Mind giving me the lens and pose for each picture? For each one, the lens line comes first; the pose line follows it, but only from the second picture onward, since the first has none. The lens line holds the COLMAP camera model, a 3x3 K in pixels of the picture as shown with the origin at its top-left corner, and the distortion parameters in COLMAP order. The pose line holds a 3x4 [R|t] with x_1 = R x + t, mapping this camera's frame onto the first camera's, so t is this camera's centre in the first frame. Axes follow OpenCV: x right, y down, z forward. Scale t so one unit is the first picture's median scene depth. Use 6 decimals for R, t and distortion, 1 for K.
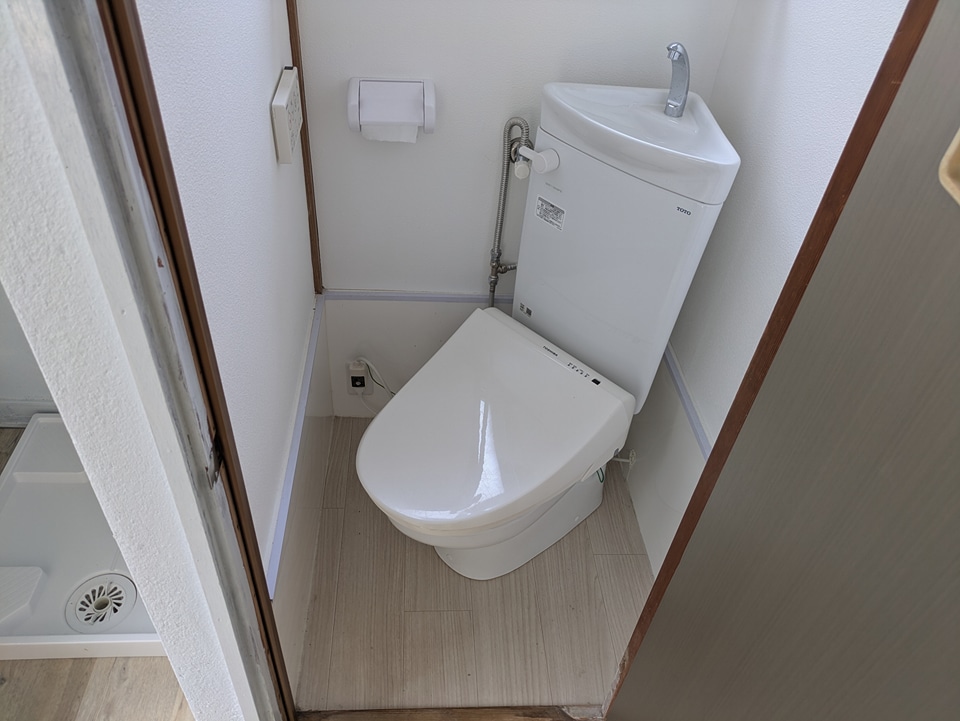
lens RADIAL K [[709.3, 0, 466.0], [0, 709.3, 355.6], [0, 0, 1]] dist [0.058757, -0.058395]
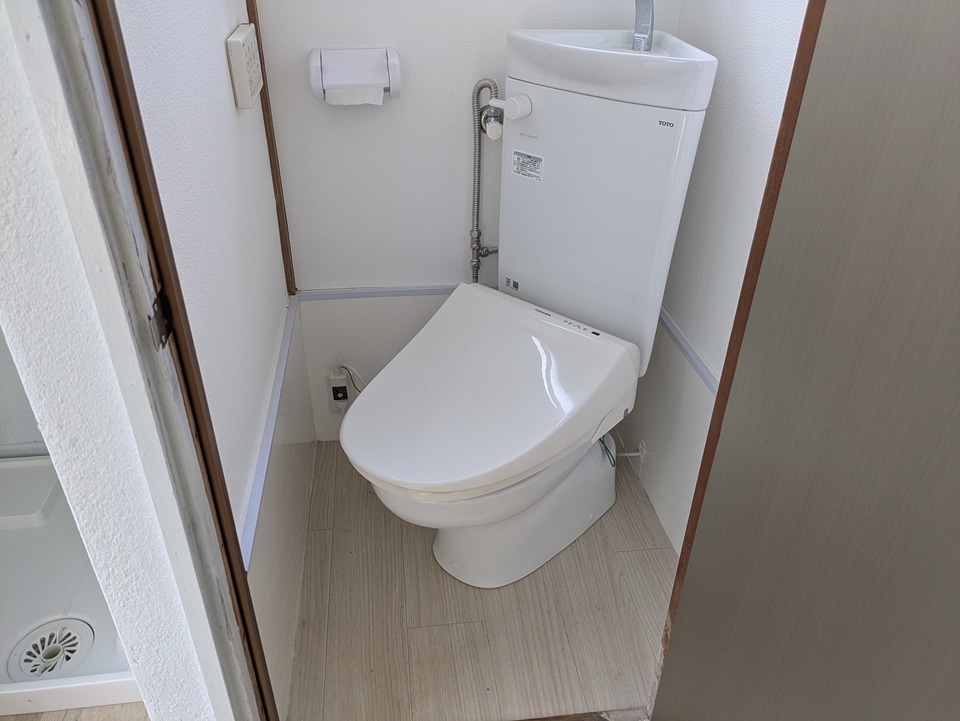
lens RADIAL K [[707.3, 0, 472.6], [0, 707.3, 355.0], [0, 0, 1]] dist [0.051209, -0.043114]
pose [[0.995784, -0.083920, 0.037034, -0.012096], [0.088950, 0.982039, -0.166394, 0.193206], [-0.022405, 0.168986, 0.985364, 0.094118]]
